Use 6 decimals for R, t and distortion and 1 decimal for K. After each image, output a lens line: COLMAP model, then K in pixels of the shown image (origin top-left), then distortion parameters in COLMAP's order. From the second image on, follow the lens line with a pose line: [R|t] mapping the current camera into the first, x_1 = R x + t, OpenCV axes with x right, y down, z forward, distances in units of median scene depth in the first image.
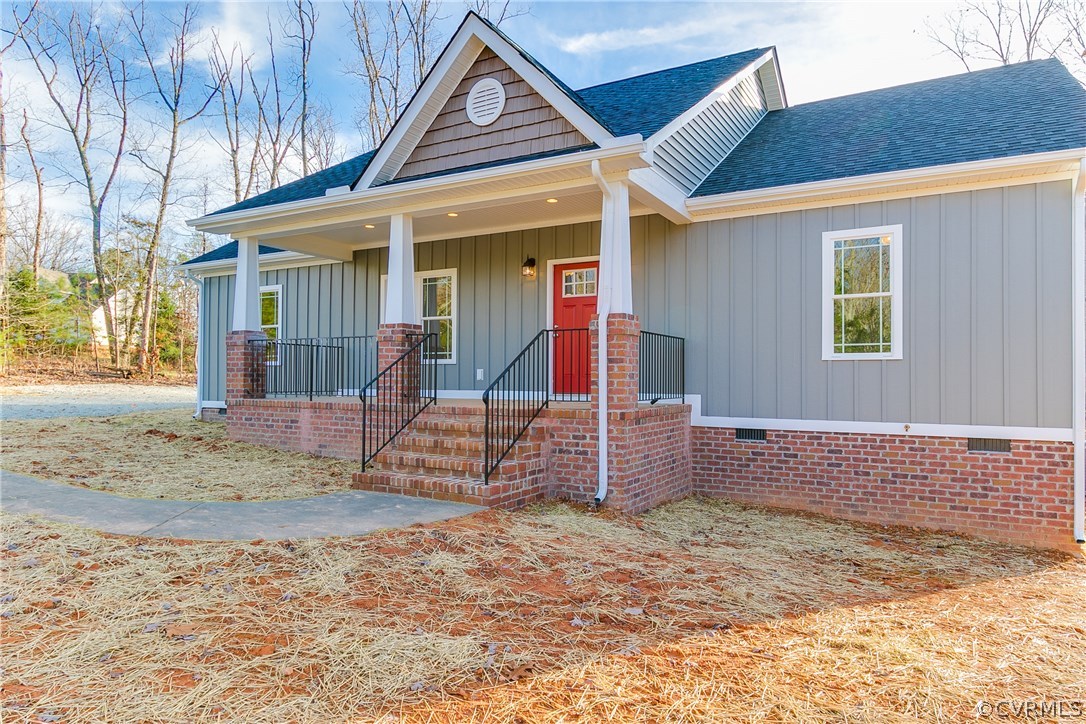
lens RADIAL K [[699.7, 0, 540.4], [0, 699.7, 372.6], [0, 0, 1]] dist [0.001157, -0.000600]
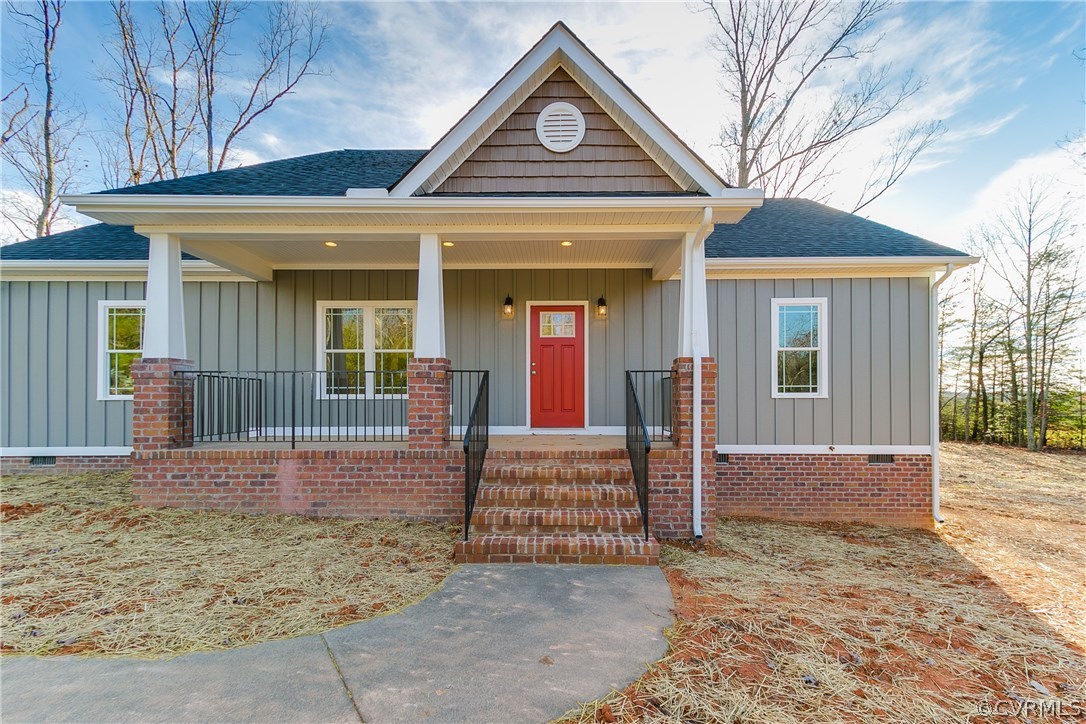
lens RADIAL K [[508.3, 0, 545.8], [0, 508.3, 395.8], [0, 0, 1]] dist [0.022994, -0.000470]
pose [[0.868722, -0.003035, 0.495291, -0.435004], [0.001115, 0.999991, 0.004173, -0.027296], [-0.495299, -0.003073, 0.868717, 0.406336]]
